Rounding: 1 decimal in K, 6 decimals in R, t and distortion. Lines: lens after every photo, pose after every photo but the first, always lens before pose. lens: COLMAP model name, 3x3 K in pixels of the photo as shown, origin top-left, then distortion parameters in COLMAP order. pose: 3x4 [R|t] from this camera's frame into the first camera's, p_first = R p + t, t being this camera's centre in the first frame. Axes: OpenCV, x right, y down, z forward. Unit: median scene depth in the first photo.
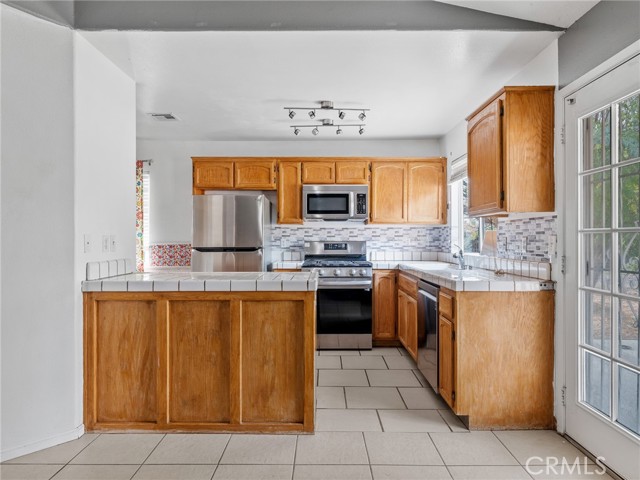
lens RADIAL K [[390.8, 0, 320.2], [0, 390.8, 240.3], [0, 0, 1]] dist [-0.000116, -0.000040]
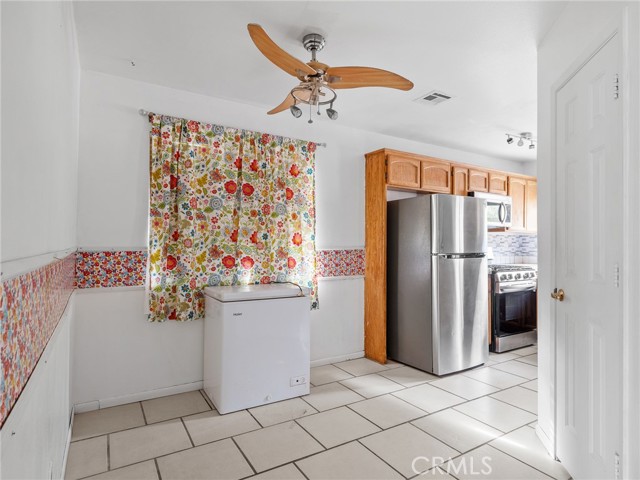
lens RADIAL K [[367.8, 0, 322.0], [0, 367.8, 241.7], [0, 0, 1]] dist [-0.004338, -0.000255]
pose [[0.851191, 0.011458, 0.524731, -0.828522], [-0.004255, 0.999879, -0.014932, 0.005123], [-0.524839, 0.010478, 0.851137, 0.366900]]
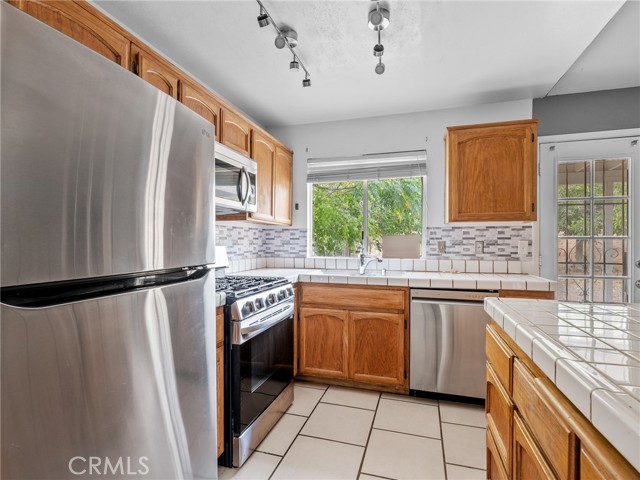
lens RADIAL K [[326.4, 0, 321.8], [0, 326.4, 241.8], [0, 0, 1]] dist [0.000795, 0.000097]
pose [[0.294179, 0.005224, 0.955736, -0.353789], [0.000514, 0.999984, -0.005624, -0.000771], [-0.955750, 0.002146, 0.294172, 0.681759]]
